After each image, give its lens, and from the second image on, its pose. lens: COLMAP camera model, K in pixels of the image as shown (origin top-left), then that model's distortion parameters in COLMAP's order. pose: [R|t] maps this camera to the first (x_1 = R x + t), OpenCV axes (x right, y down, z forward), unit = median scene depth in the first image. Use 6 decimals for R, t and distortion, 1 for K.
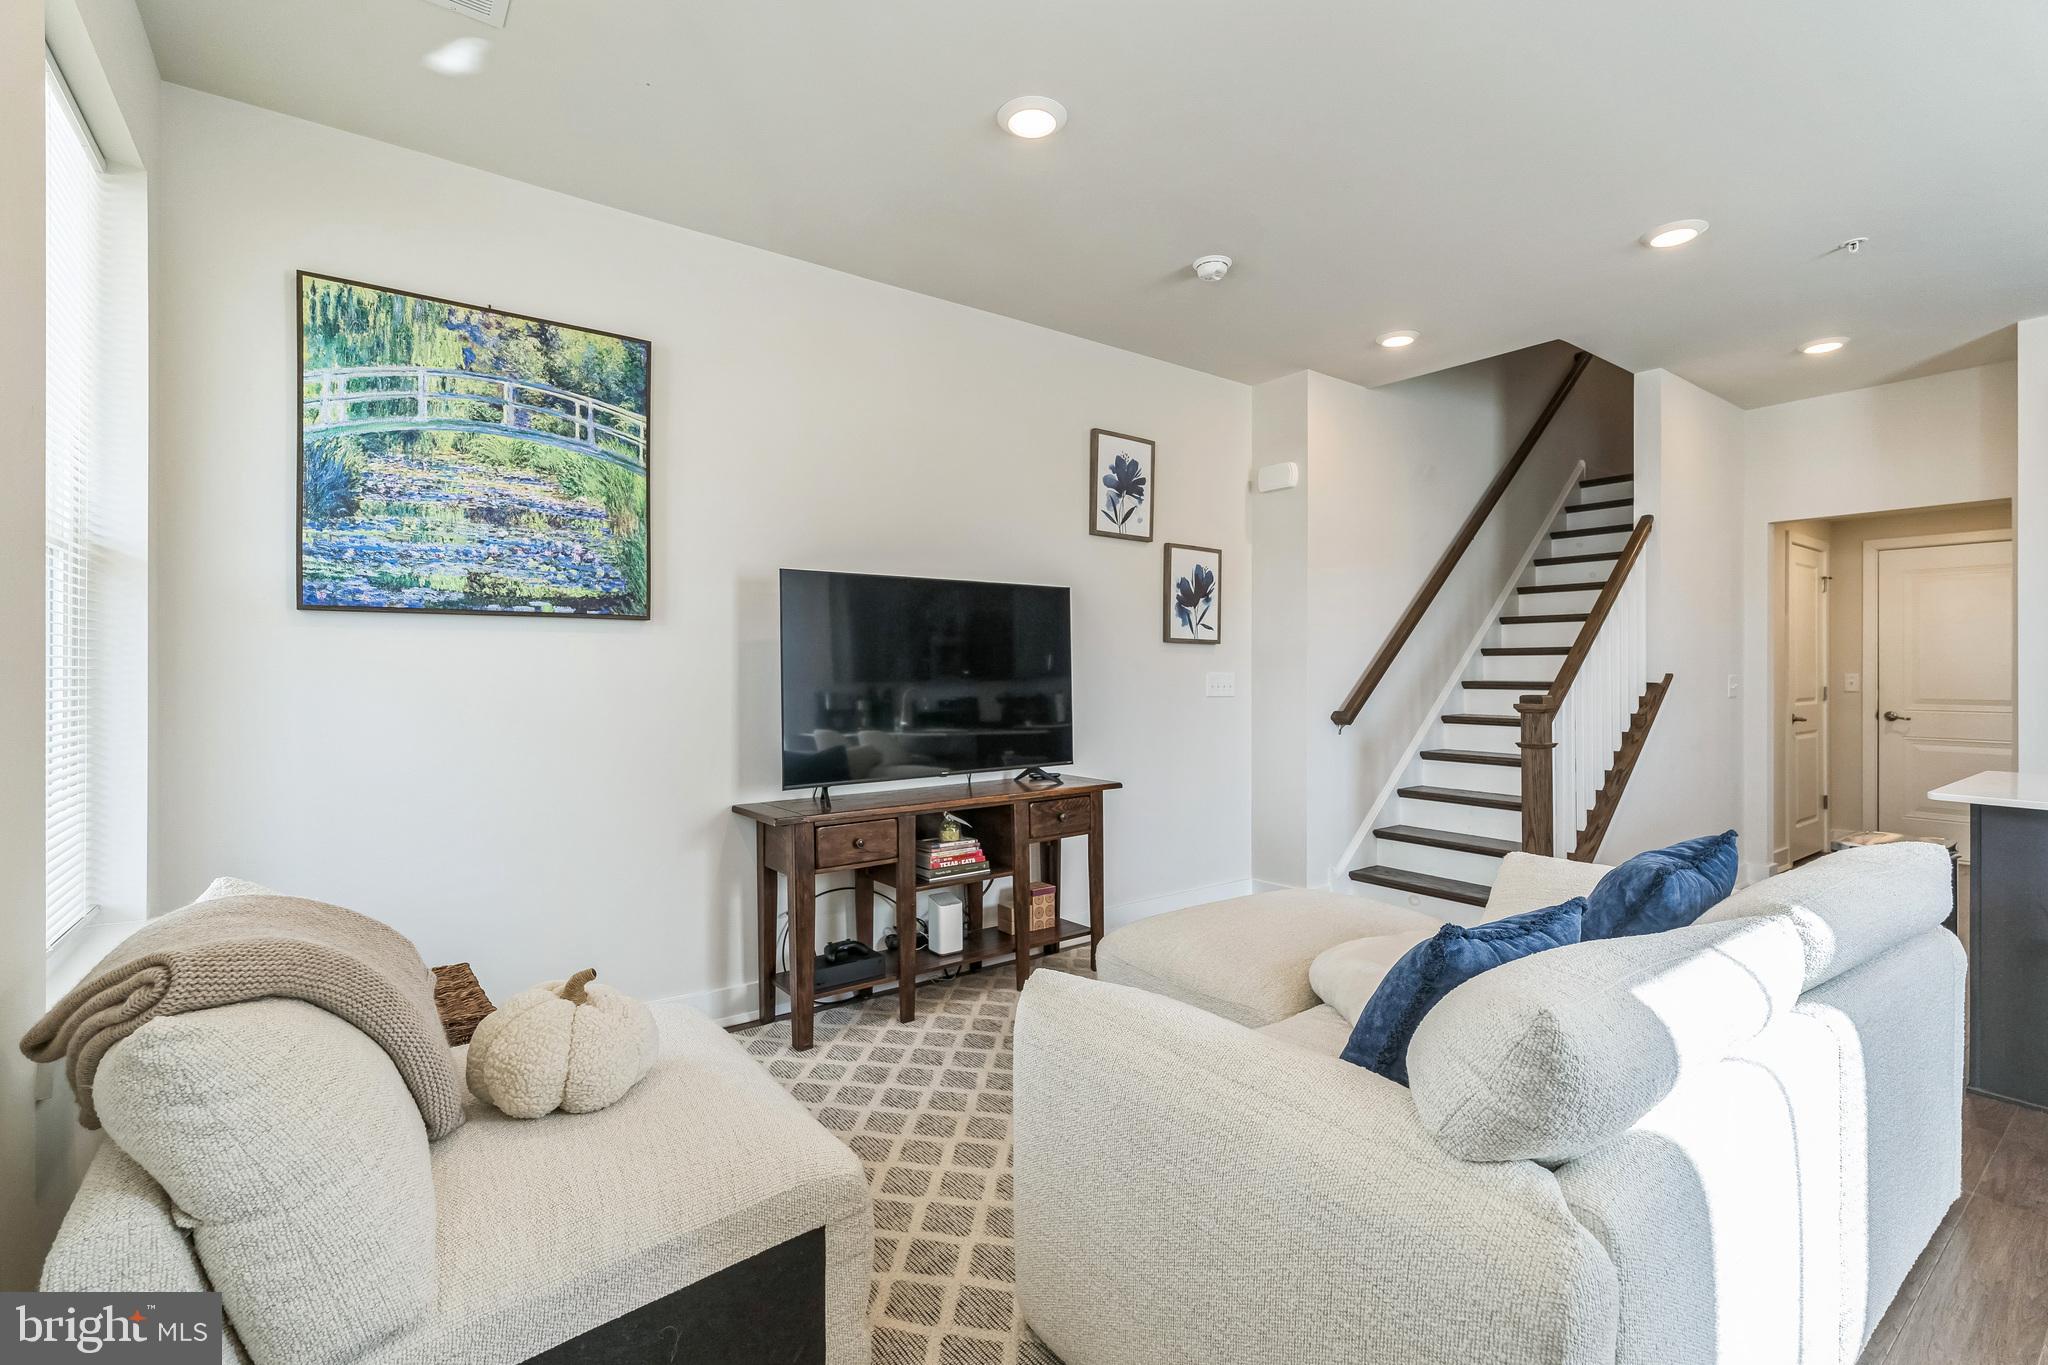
lens RADIAL K [[922.5, 0, 1019.5], [0, 922.5, 664.7], [0, 0, 1]] dist [-0.006798, 0.004811]
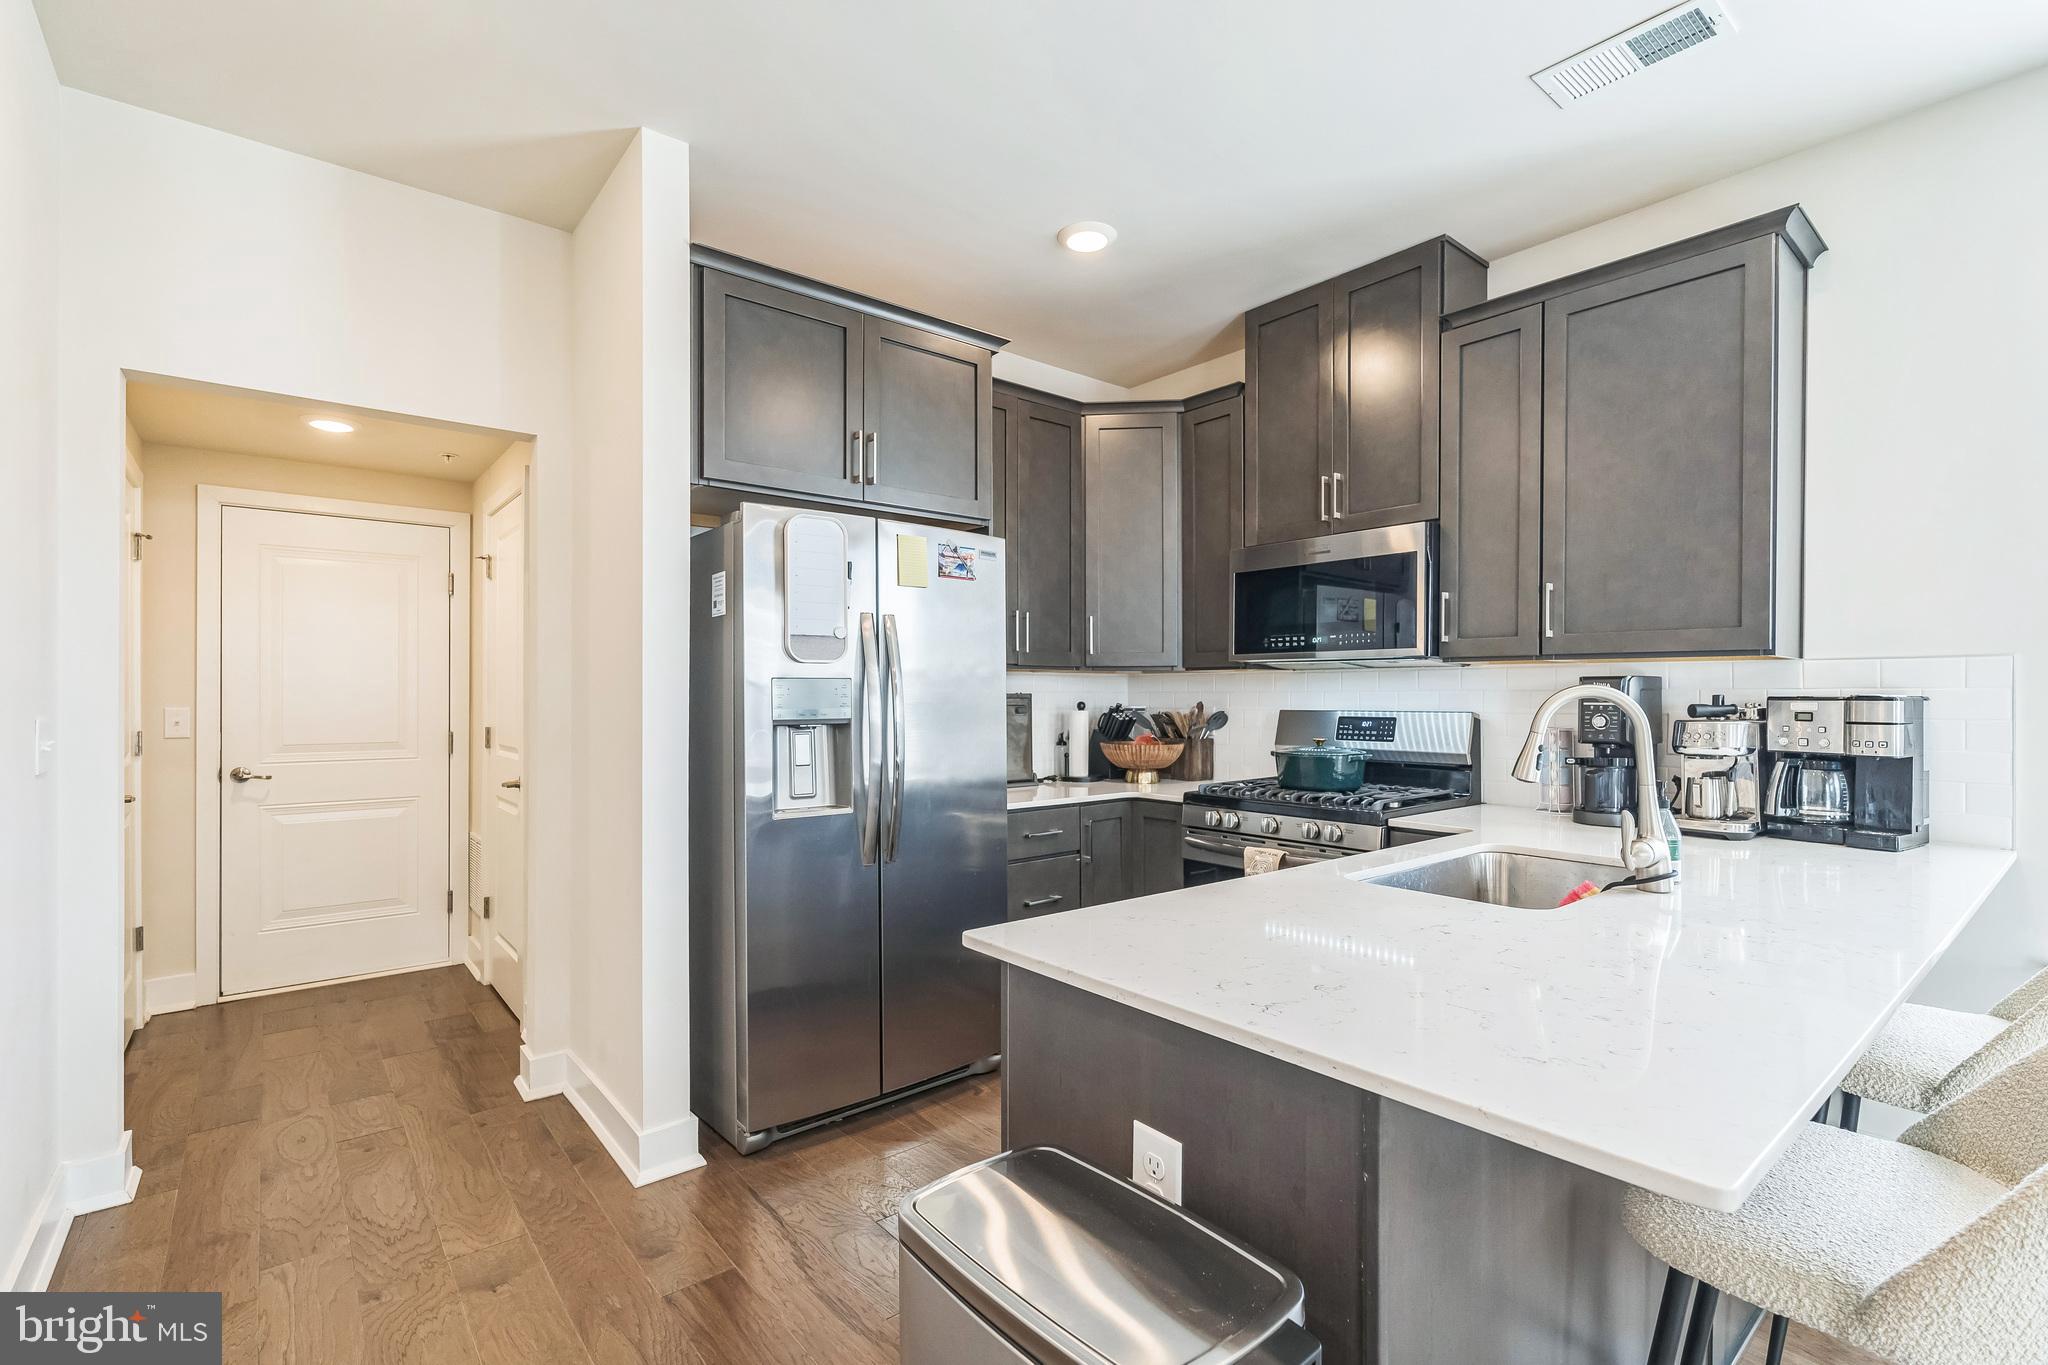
lens RADIAL K [[927.3, 0, 1025.2], [0, 927.3, 708.0], [0, 0, 1]] dist [-0.001760, -0.000273]
pose [[-0.050328, -0.014620, 0.998626, 0.621479], [-0.006641, 0.999876, 0.014304, -0.001329], [-0.998711, -0.005912, -0.050419, 1.042562]]
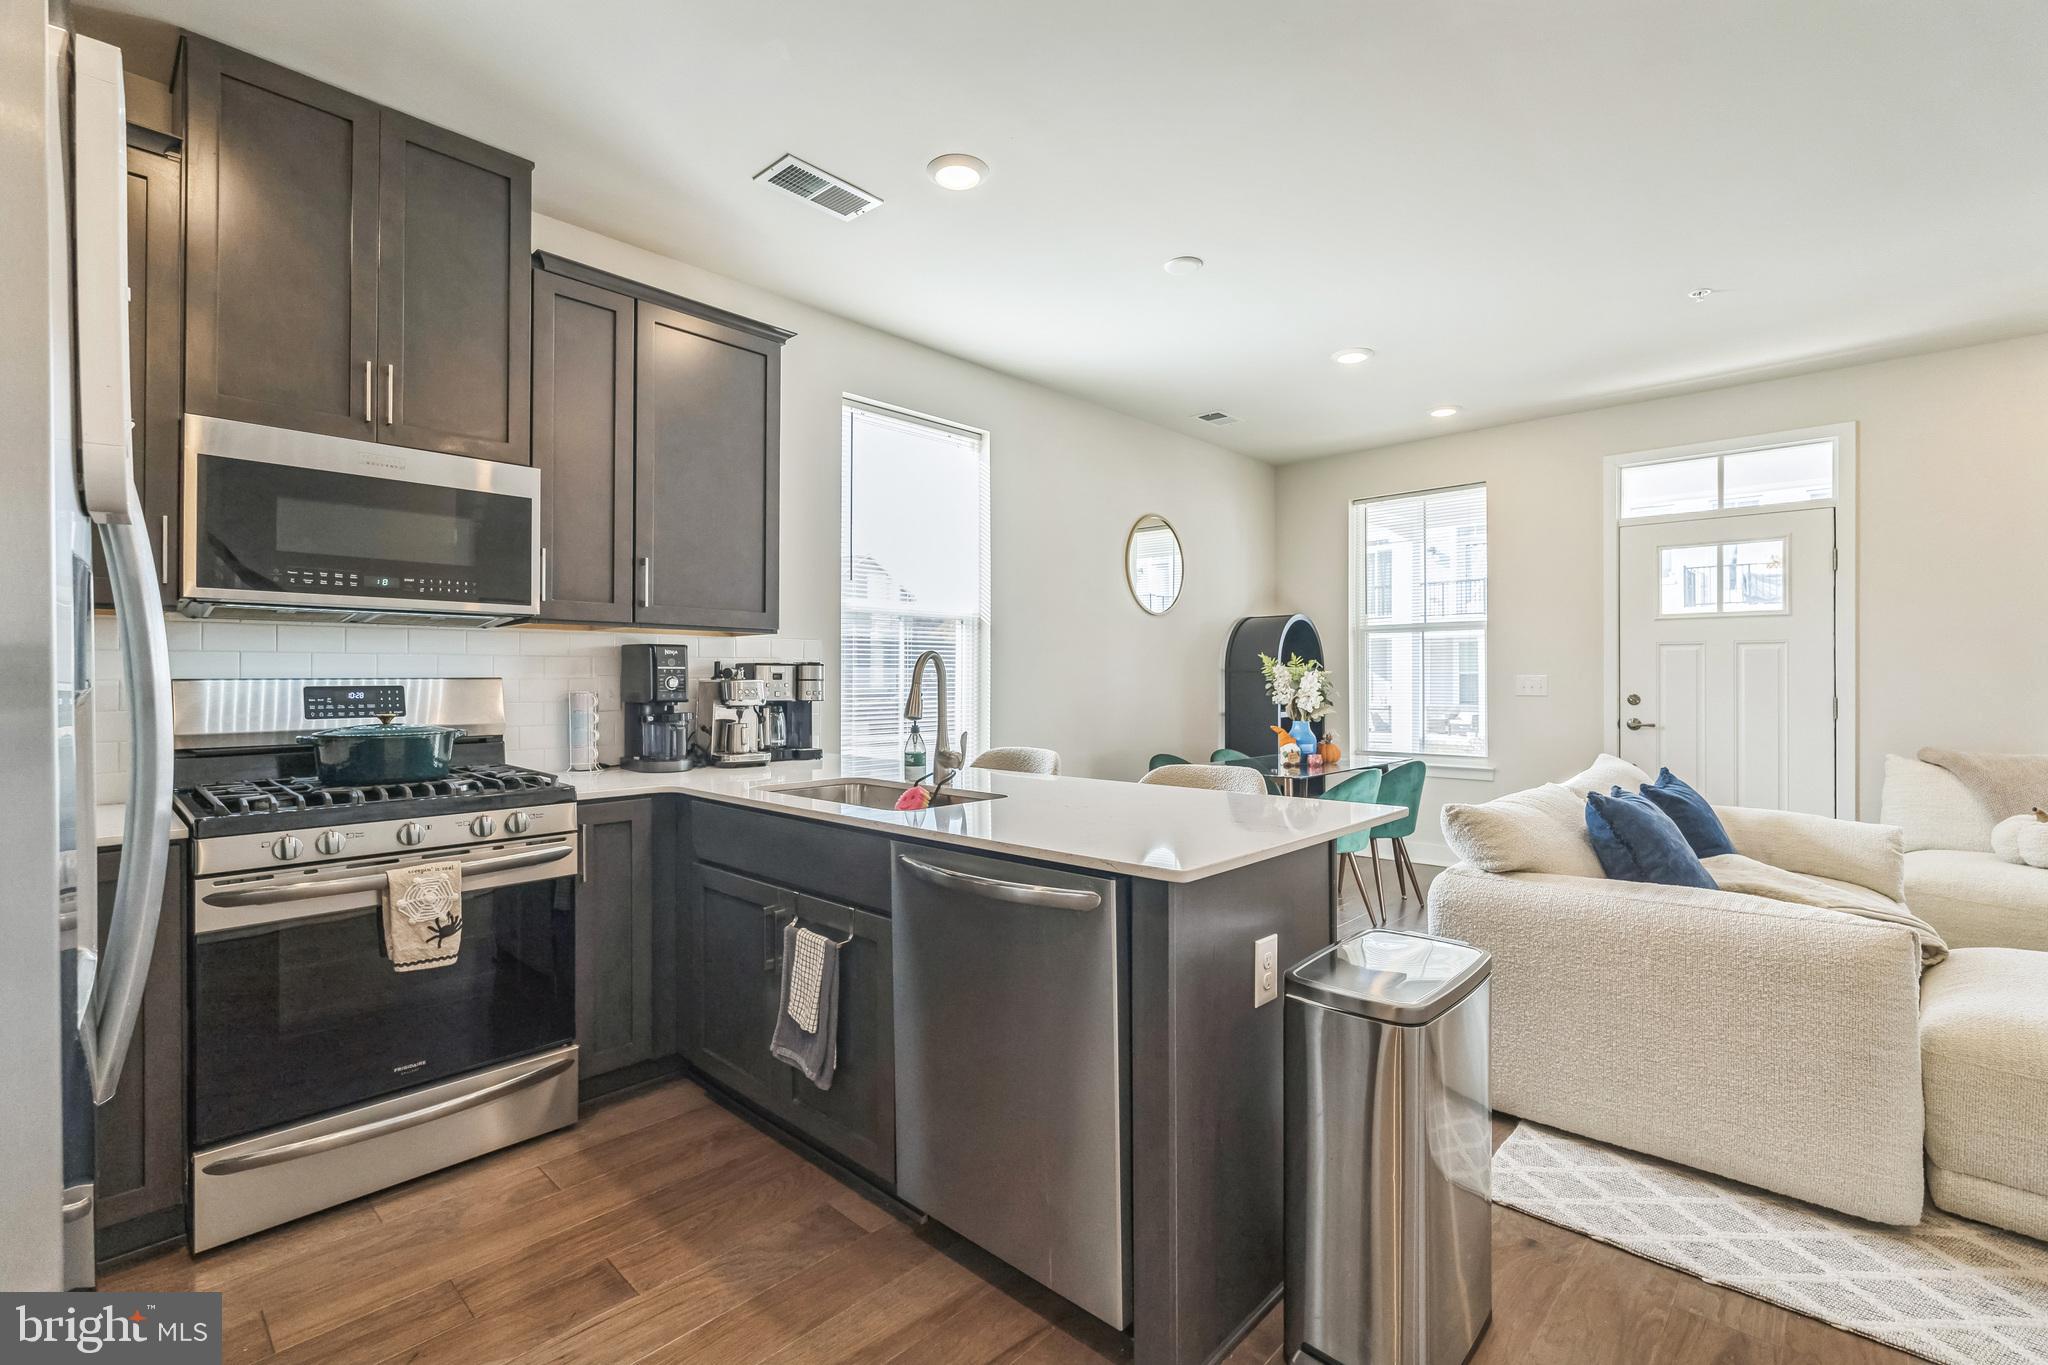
lens RADIAL K [[916.1, 0, 1024.8], [0, 916.1, 669.2], [0, 0, 1]] dist [-0.000553, 0.000935]
pose [[-0.983241, -0.002379, -0.182293, 1.287992], [-0.000217, 0.999929, -0.011875, 0.017693], [0.182309, -0.011636, -0.983172, 1.530424]]
